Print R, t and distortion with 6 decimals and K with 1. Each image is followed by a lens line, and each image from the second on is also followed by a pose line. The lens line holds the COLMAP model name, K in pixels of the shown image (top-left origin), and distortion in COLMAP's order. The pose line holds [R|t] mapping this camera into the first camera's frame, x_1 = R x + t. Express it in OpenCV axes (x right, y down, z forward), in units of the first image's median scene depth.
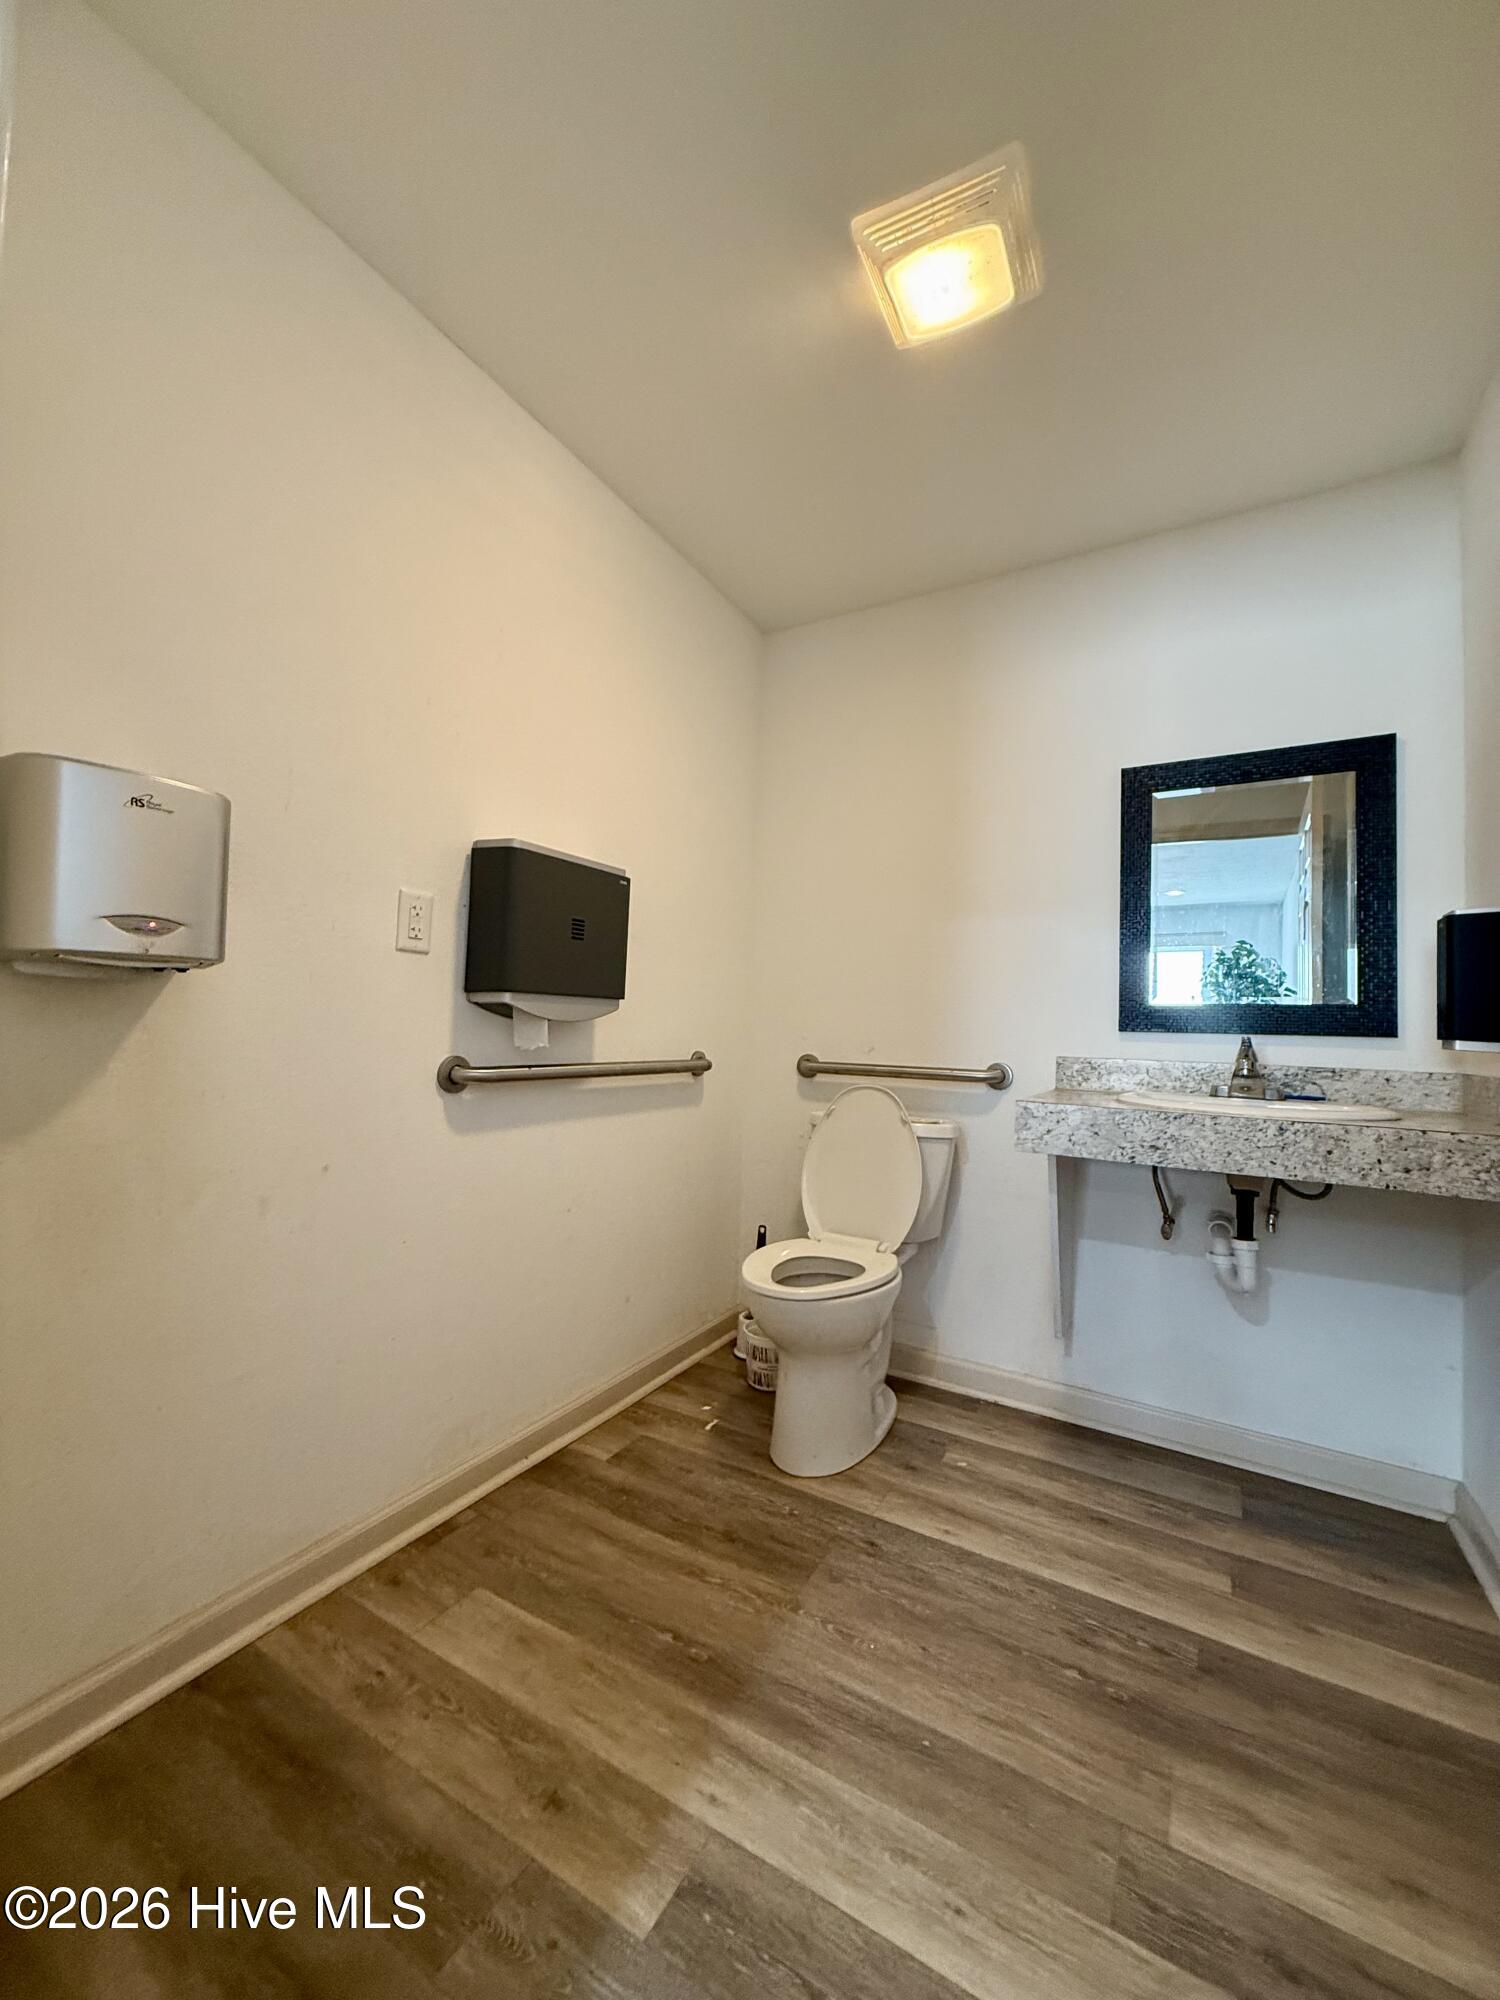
lens RADIAL K [[789.9, 0, 750.6], [0, 789.9, 996.0], [0, 0, 1]] dist [0.002052, 0.000132]
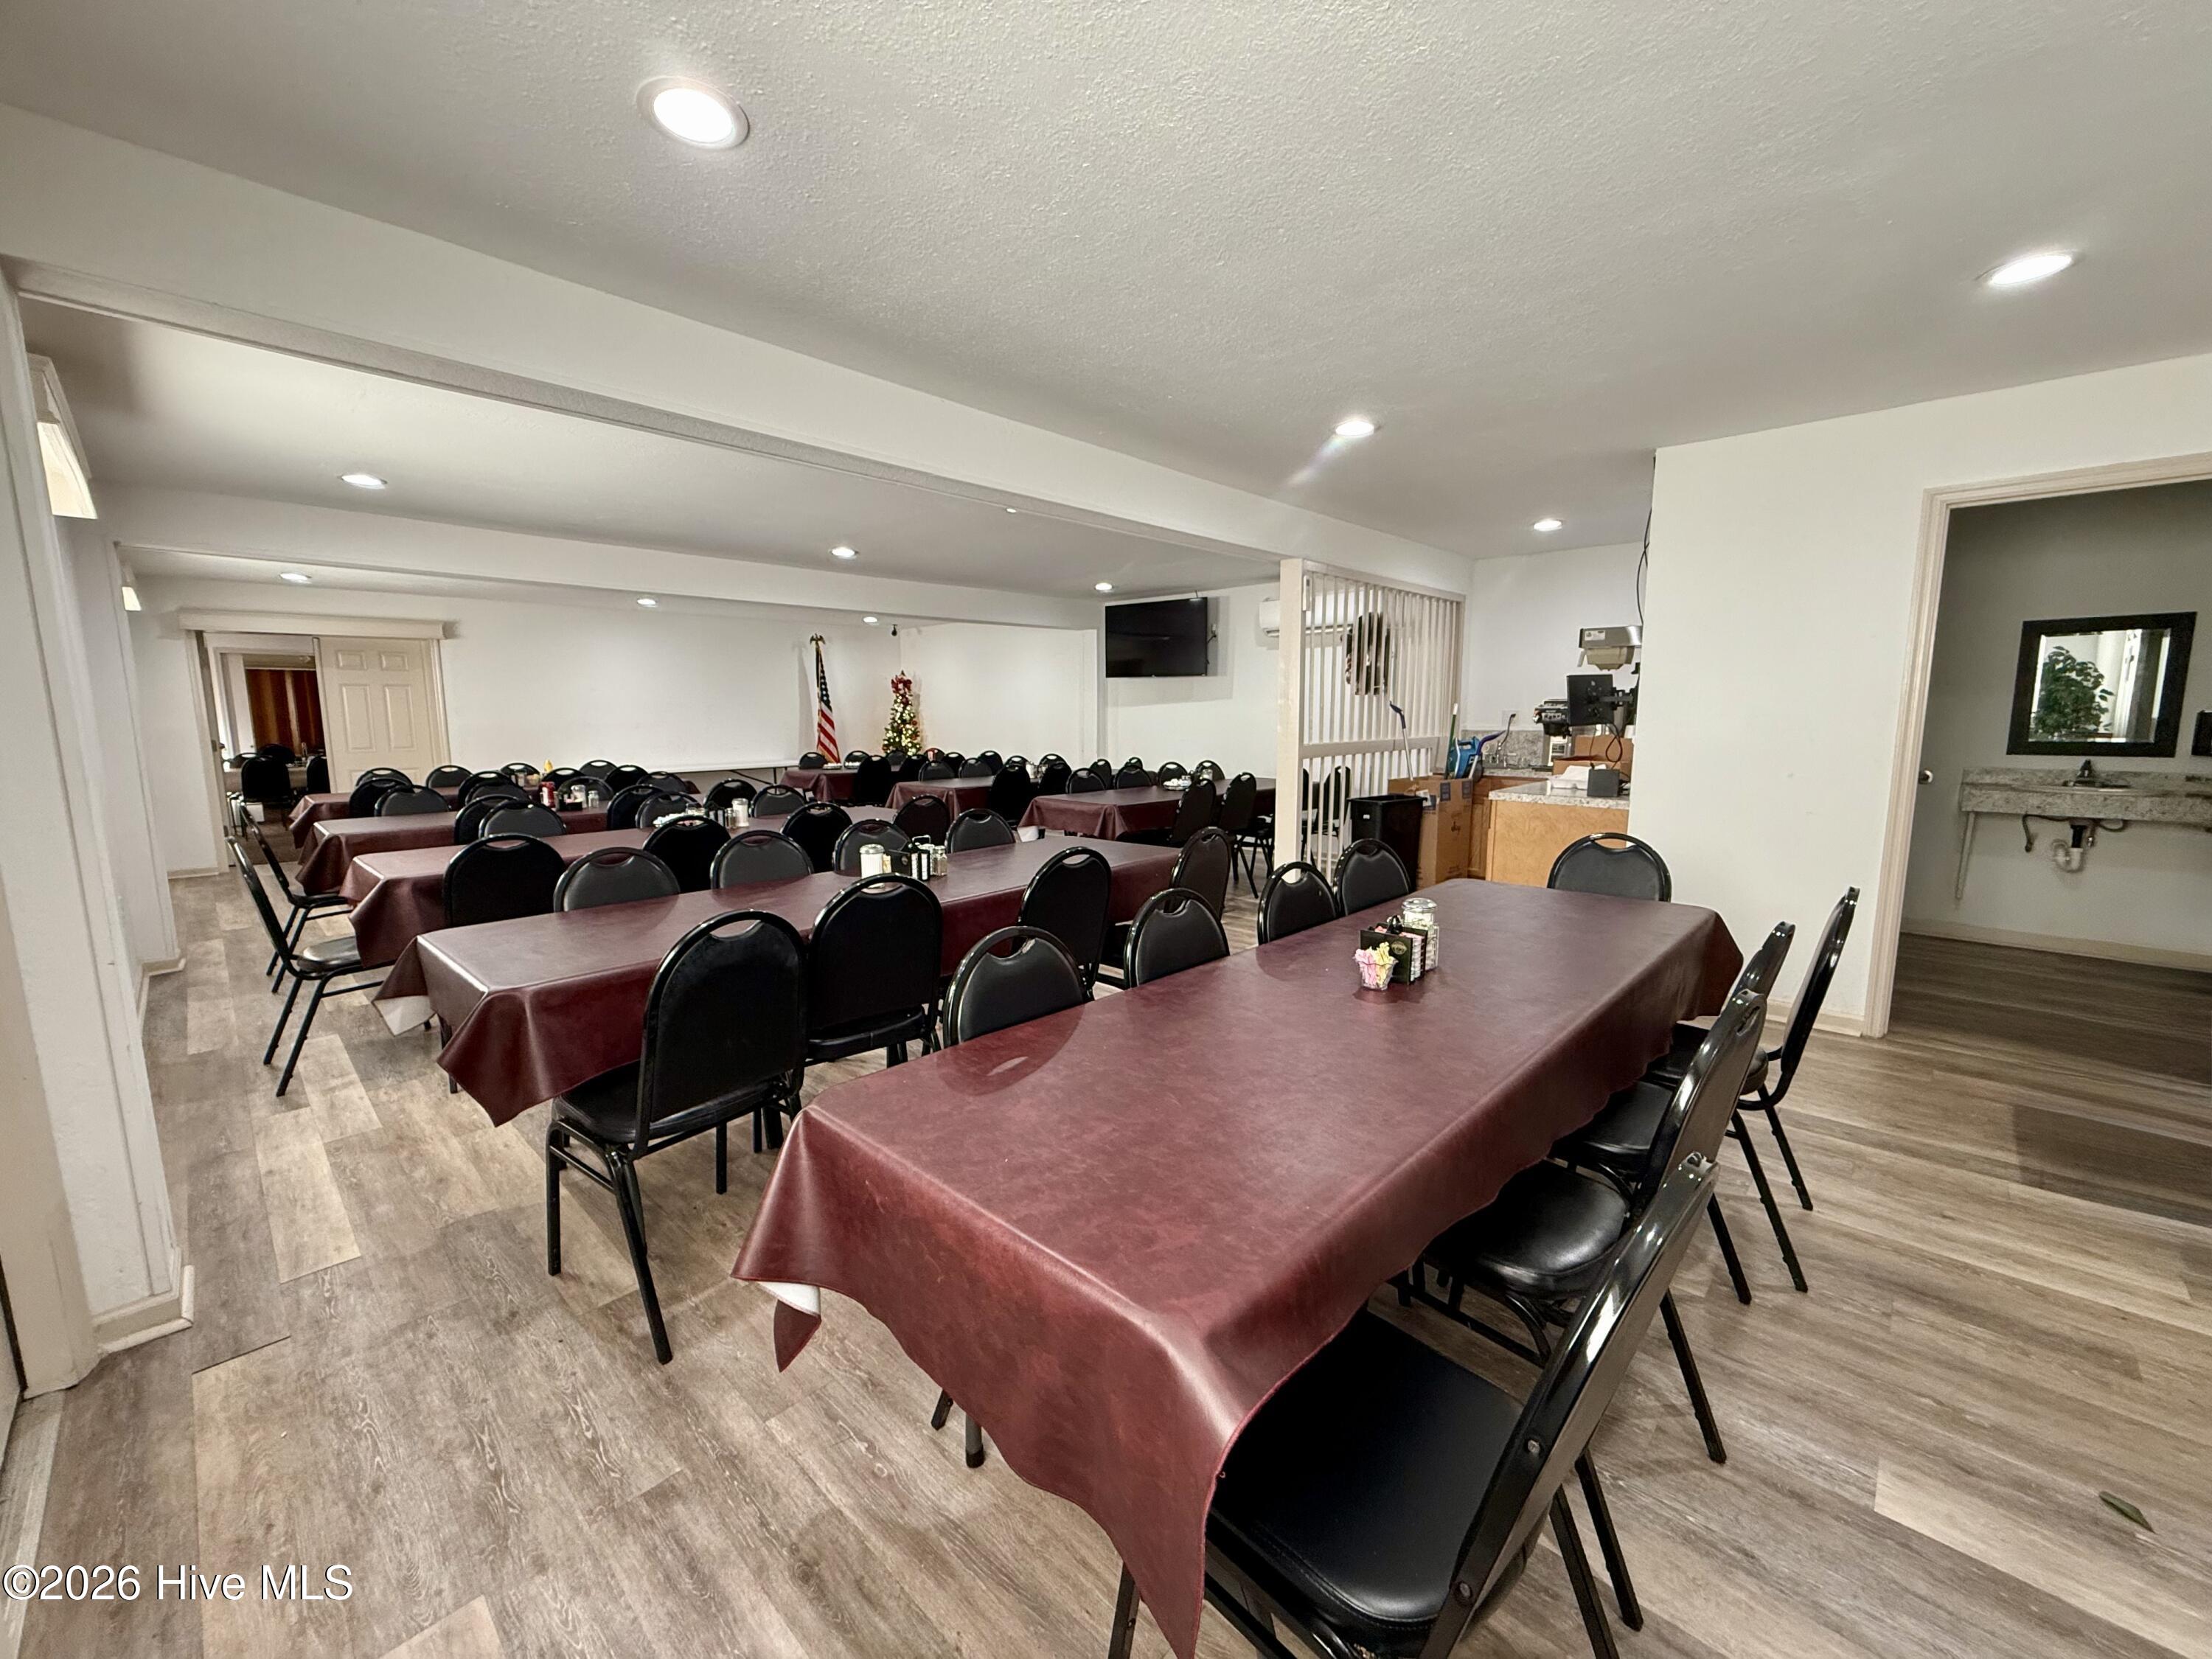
lens RADIAL K [[873.6, 0, 1107.1], [0, 873.6, 831.4], [0, 0, 1]] dist [0.002052, 0.000132]
pose [[0.971299, 0.001046, -0.237861, -1.438514], [0.037290, 0.986956, 0.156612, -0.230675], [0.234922, -0.160987, 0.958590, -2.001993]]
